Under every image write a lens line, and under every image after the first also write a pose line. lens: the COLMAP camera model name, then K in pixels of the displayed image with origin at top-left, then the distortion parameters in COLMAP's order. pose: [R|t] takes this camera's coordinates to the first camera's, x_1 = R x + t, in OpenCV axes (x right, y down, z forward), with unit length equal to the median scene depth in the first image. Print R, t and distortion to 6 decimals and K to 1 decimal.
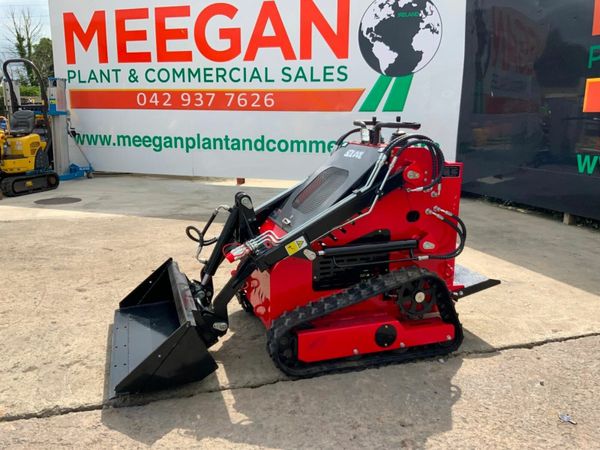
lens RADIAL K [[497.5, 0, 300.8], [0, 497.5, 225.0], [0, 0, 1]] dist [0.051164, -0.101550]
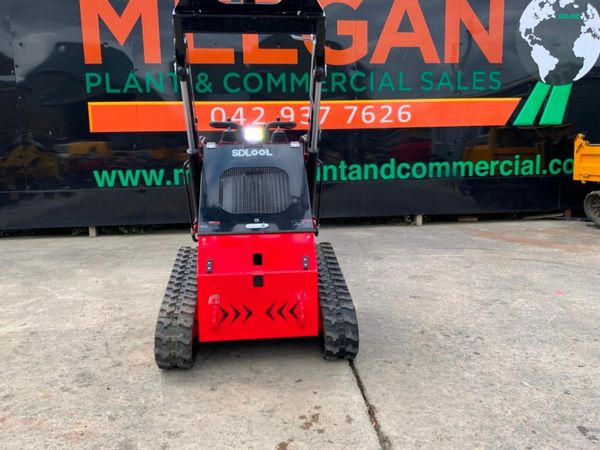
lens RADIAL K [[497.5, 0, 300.8], [0, 497.5, 225.0], [0, 0, 1]] dist [0.051164, -0.101550]
pose [[0.221777, -0.157255, 0.962334, -0.273625], [0.229163, 0.967674, 0.105316, -0.026162], [-0.947787, 0.197174, 0.250644, 0.217863]]
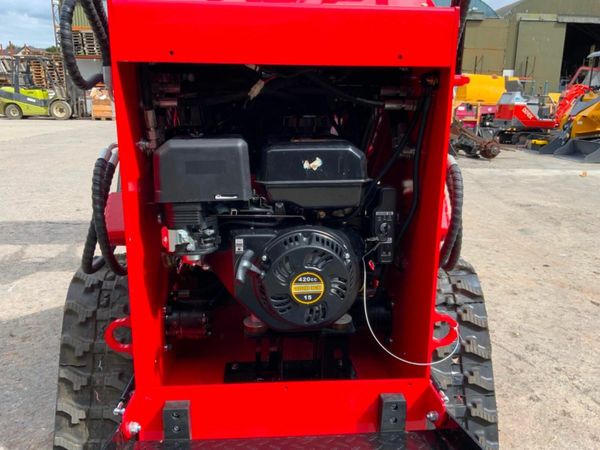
lens RADIAL K [[509.1, 0, 300.3], [0, 509.1, 222.3], [0, 0, 1]] dist [-0.007973, -0.011767]
pose [[-0.238858, 0.213244, -0.947351, 0.186413], [-0.225045, 0.936873, 0.267627, -0.031594], [0.944617, 0.277122, -0.175790, 0.366144]]
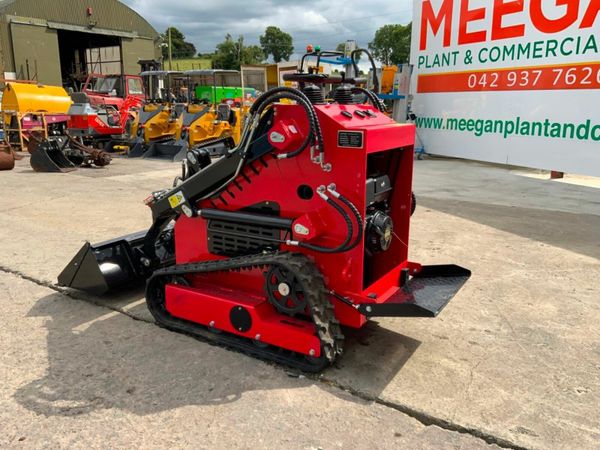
lens RADIAL K [[497.5, 0, 300.8], [0, 497.5, 225.0], [0, 0, 1]] dist [0.051164, -0.101550]
pose [[0.643049, 0.174480, -0.745684, 0.253640], [-0.163675, 0.982514, 0.088749, -0.010841], [0.748130, 0.064980, 0.660363, 0.141949]]
